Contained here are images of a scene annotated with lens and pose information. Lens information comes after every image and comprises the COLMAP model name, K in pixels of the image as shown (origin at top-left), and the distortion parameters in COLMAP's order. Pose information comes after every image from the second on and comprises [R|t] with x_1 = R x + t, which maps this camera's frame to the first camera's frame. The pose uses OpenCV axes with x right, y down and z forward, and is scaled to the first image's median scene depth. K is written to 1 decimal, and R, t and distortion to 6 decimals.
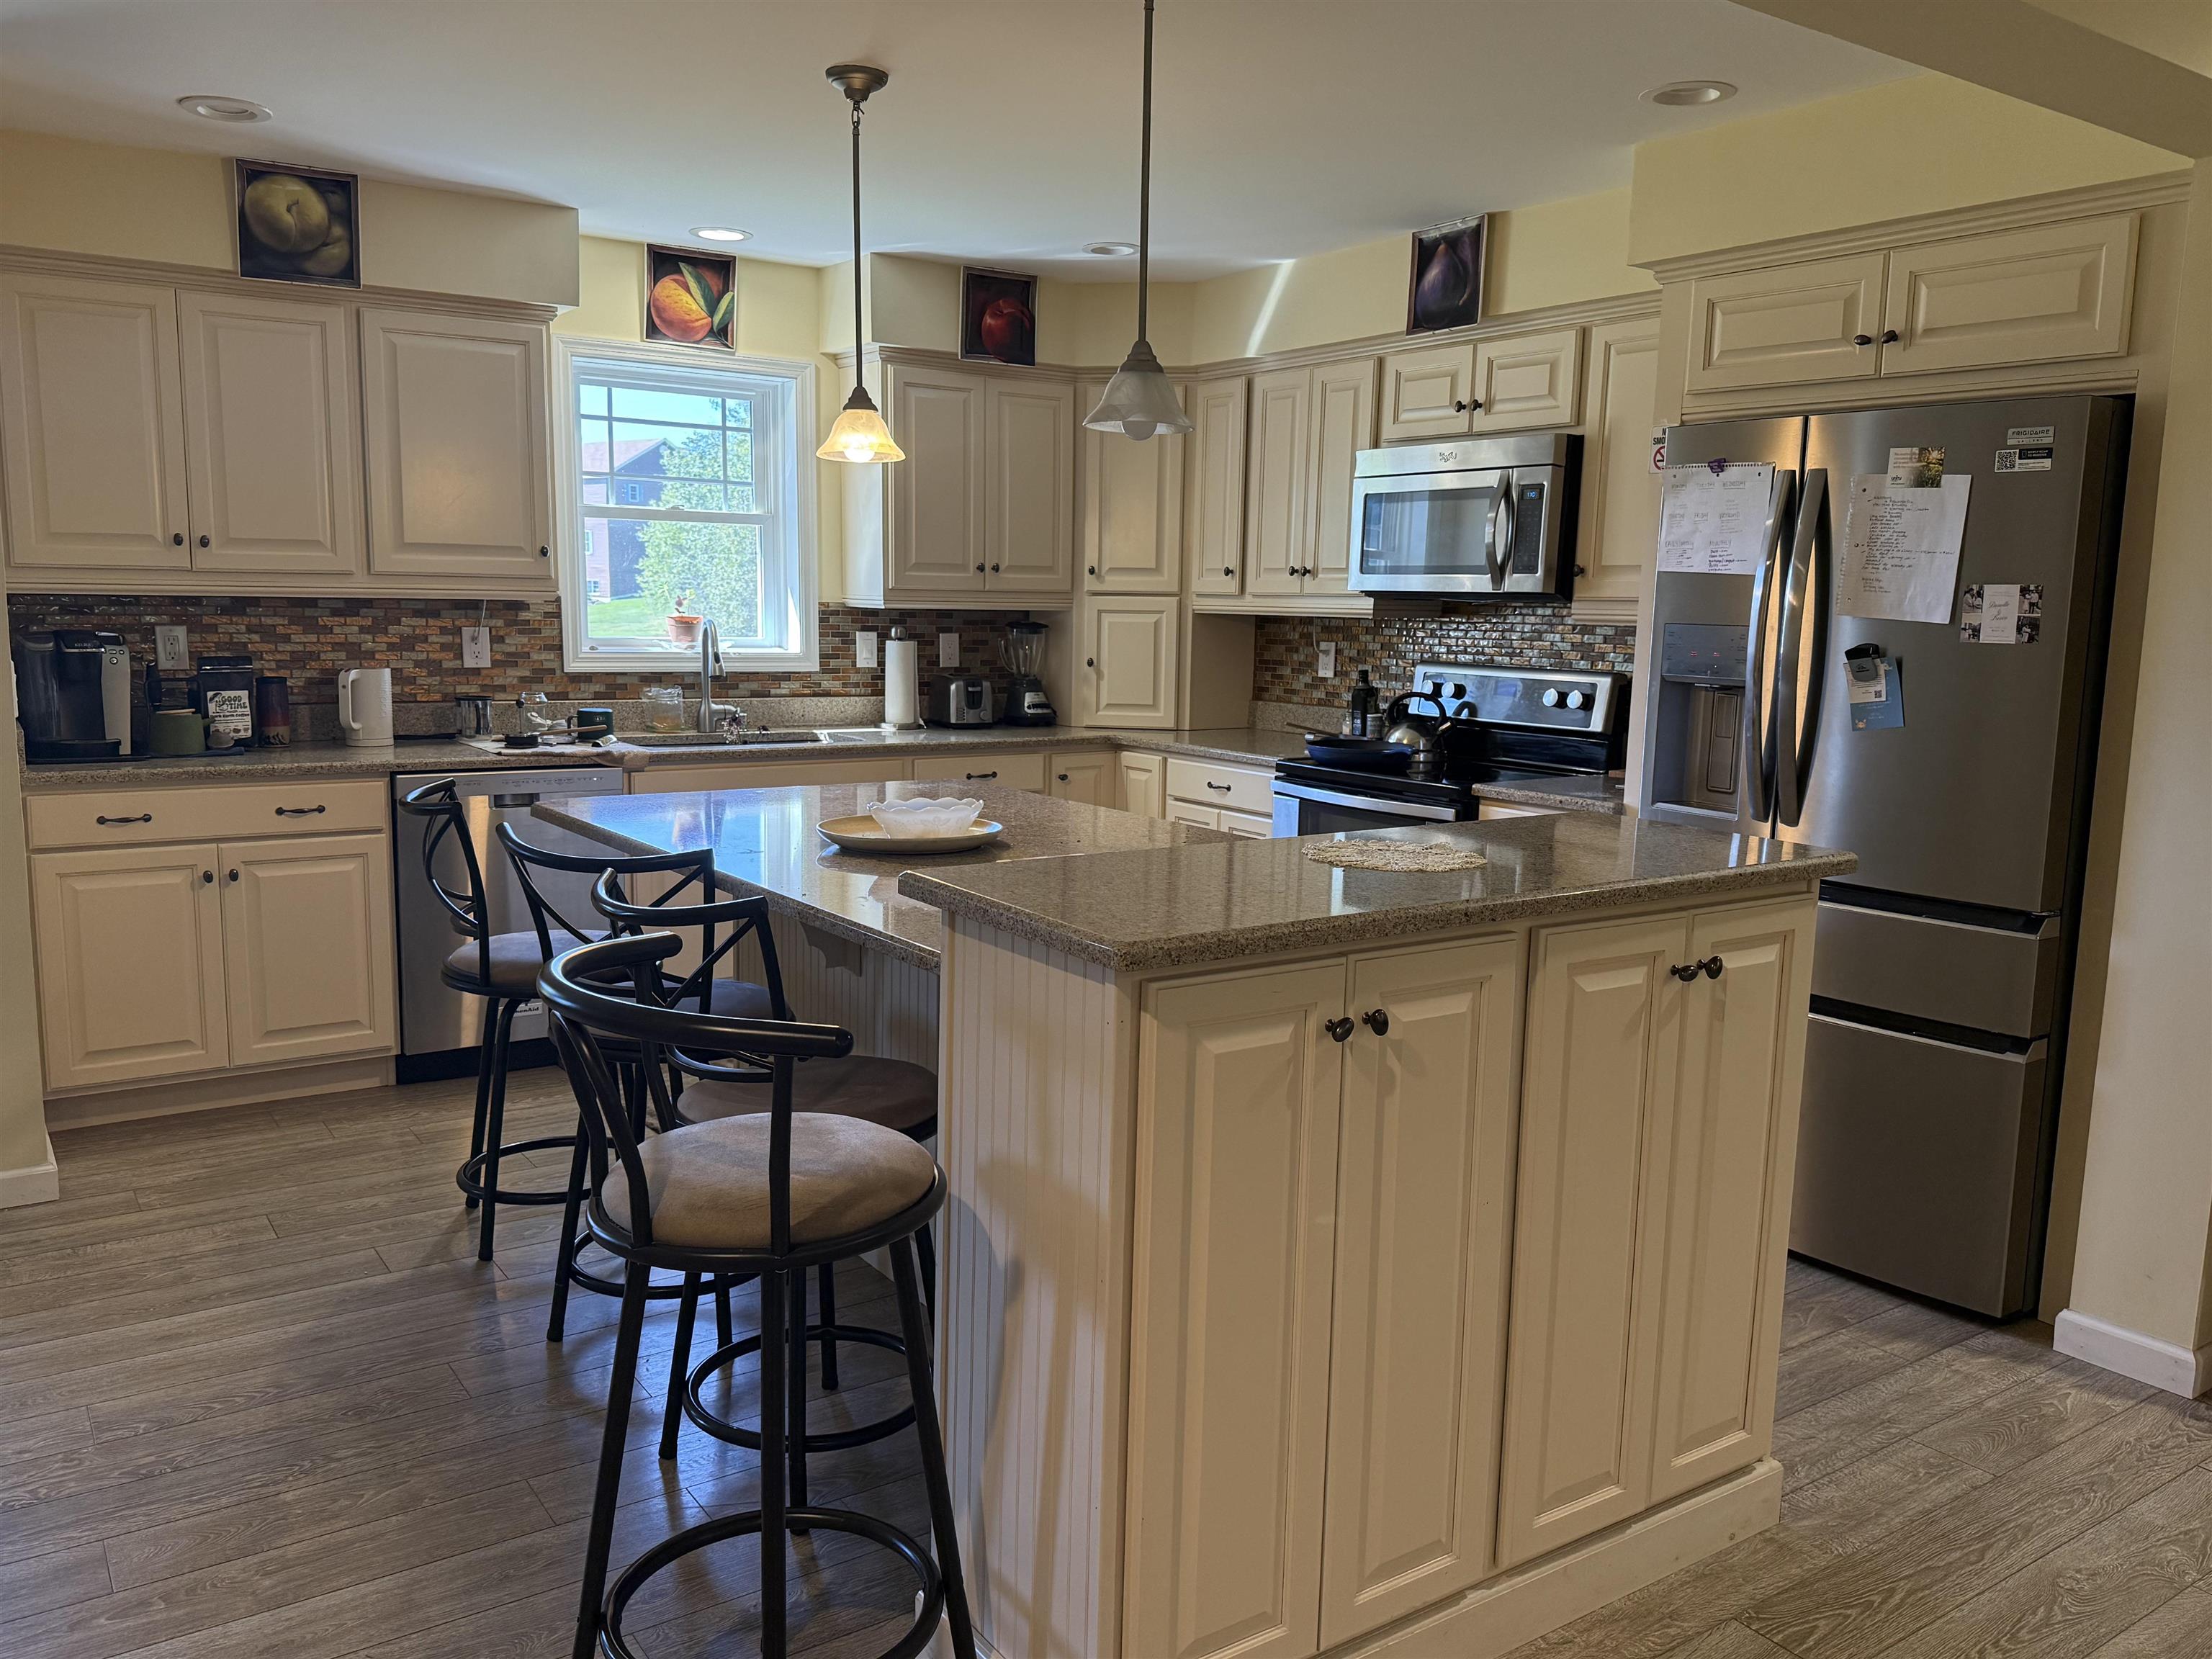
lens RADIAL K [[1703.8, 0, 1106.0], [0, 1703.8, 829.5], [0, 0, 1]] dist [0.084683, -0.178714]
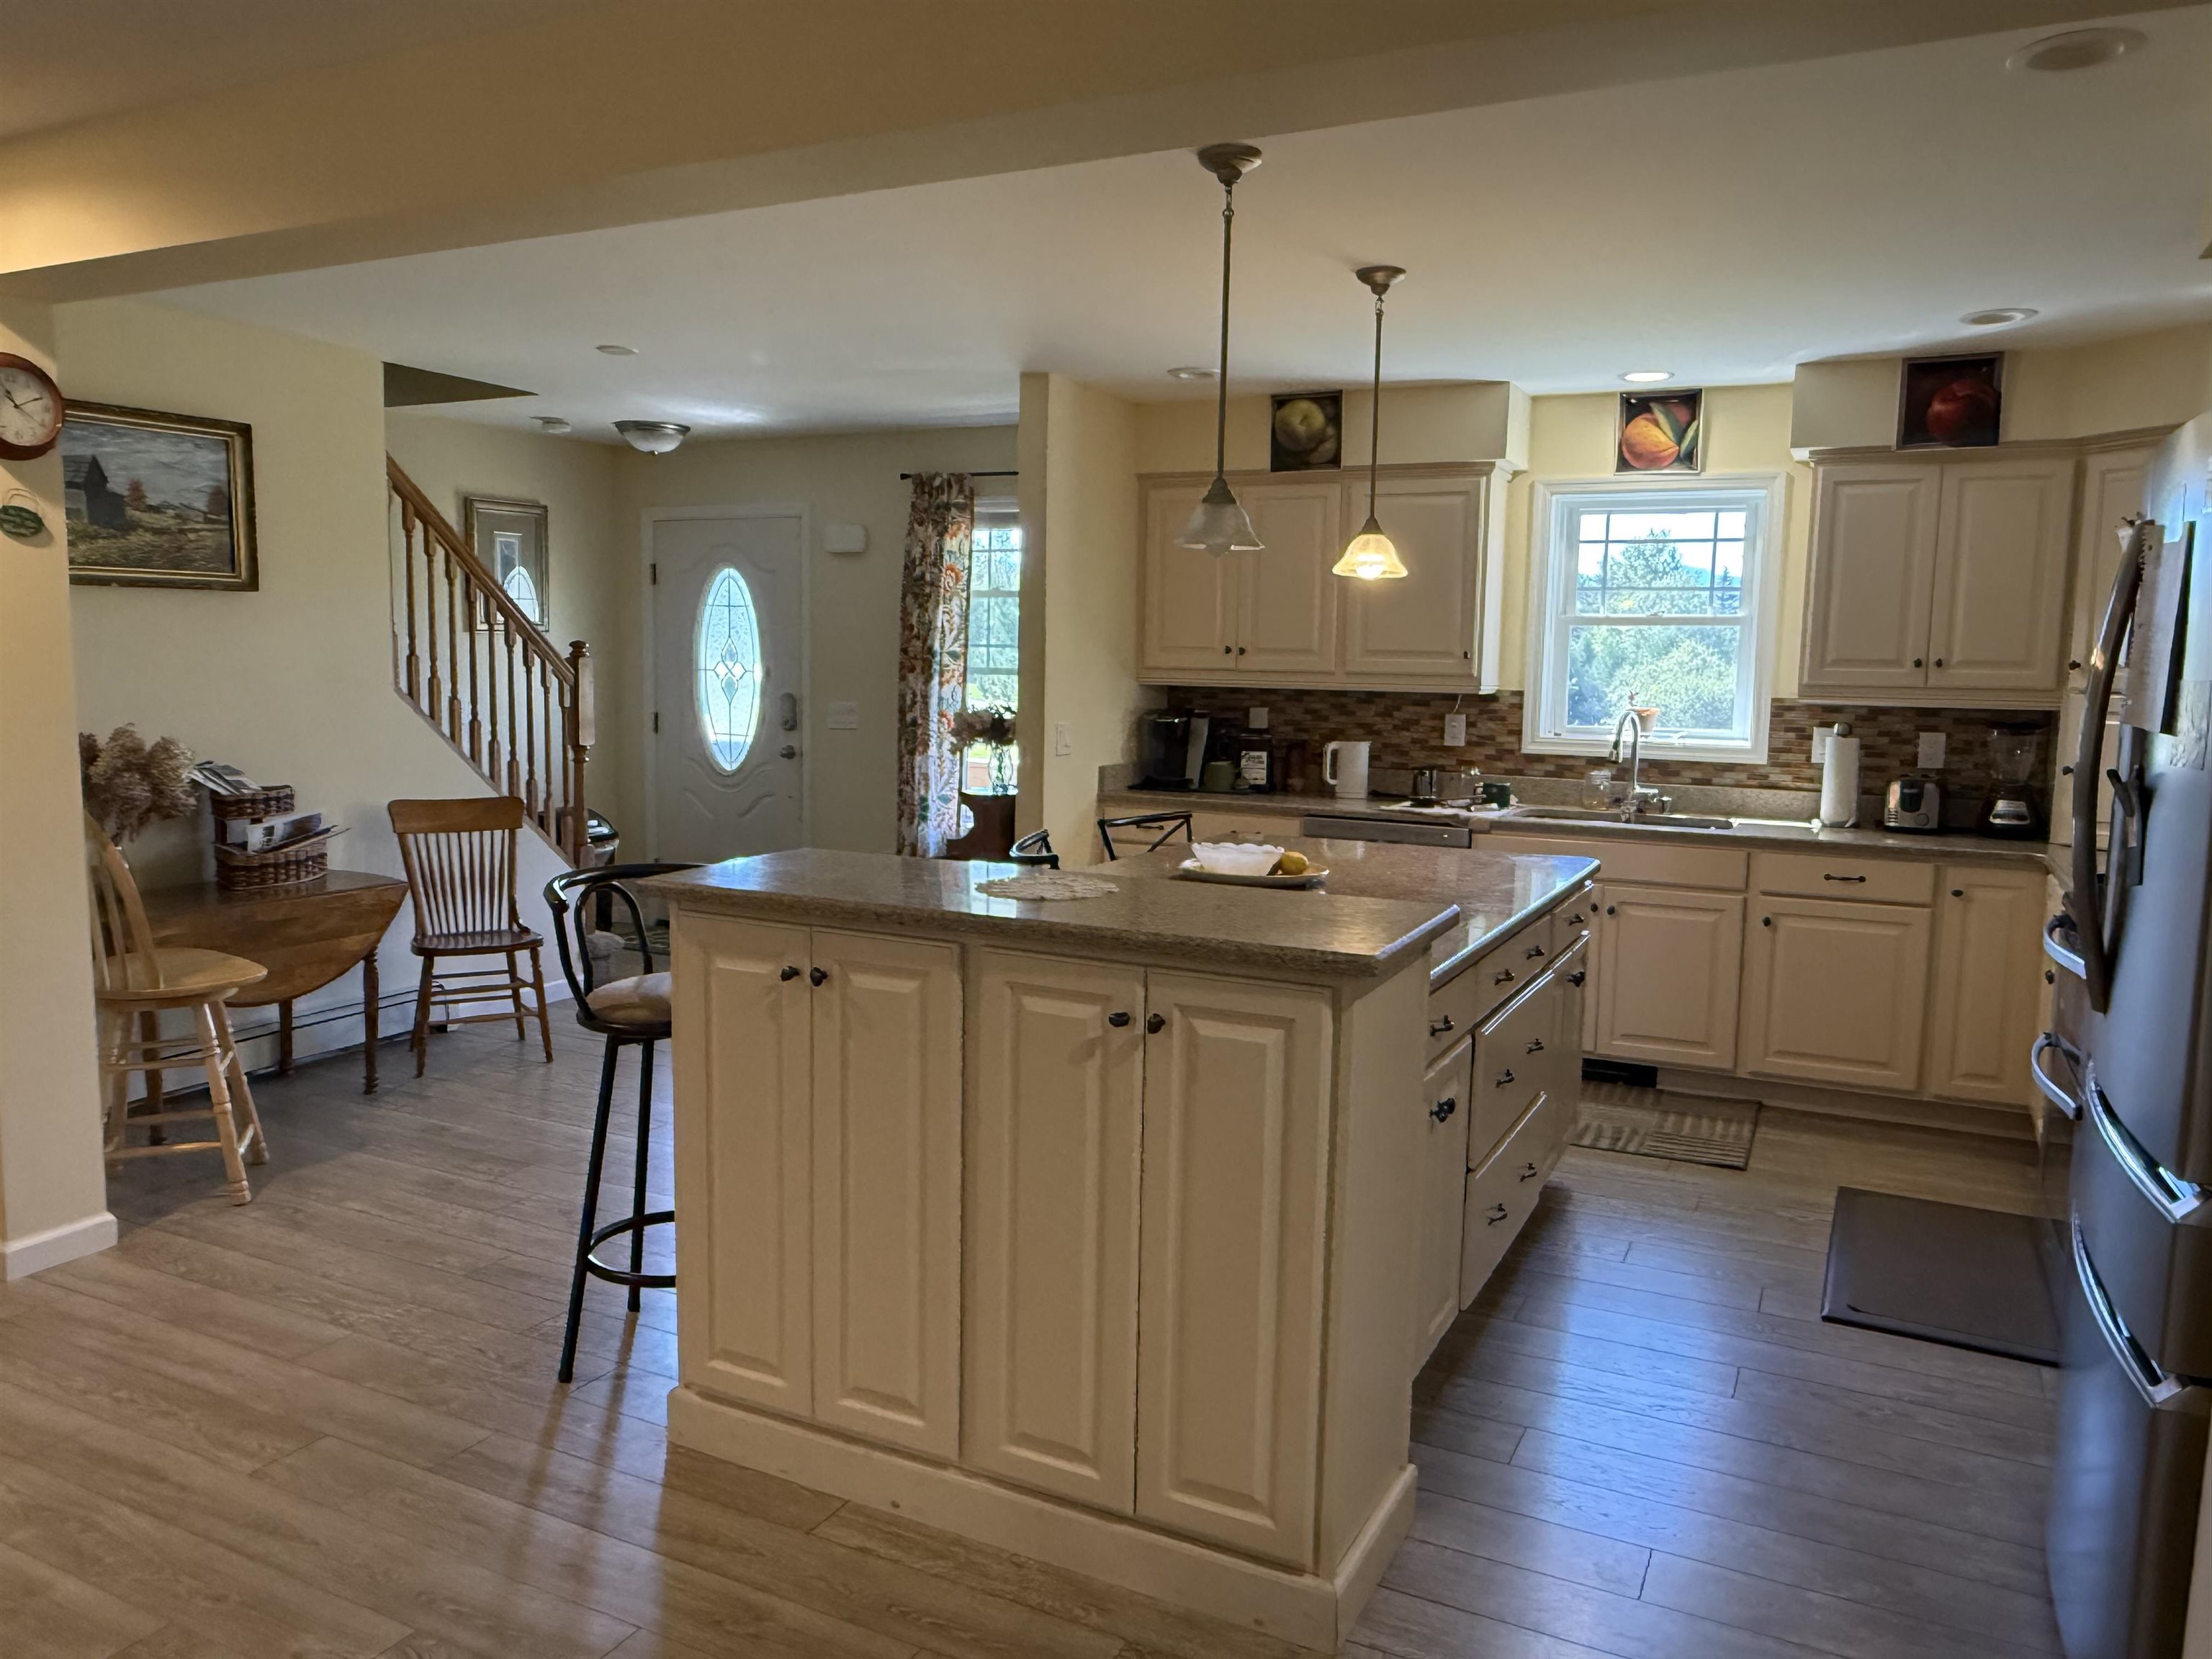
lens RADIAL K [[1525.7, 0, 1106.0], [0, 1525.7, 829.5], [0, 0, 1]] dist [-0.028650, -0.000403]
pose [[0.467201, 0.081289, -0.880406, 0.498654], [-0.131577, 0.991069, 0.021683, -0.022270], [0.874306, 0.105711, 0.473724, 0.235057]]
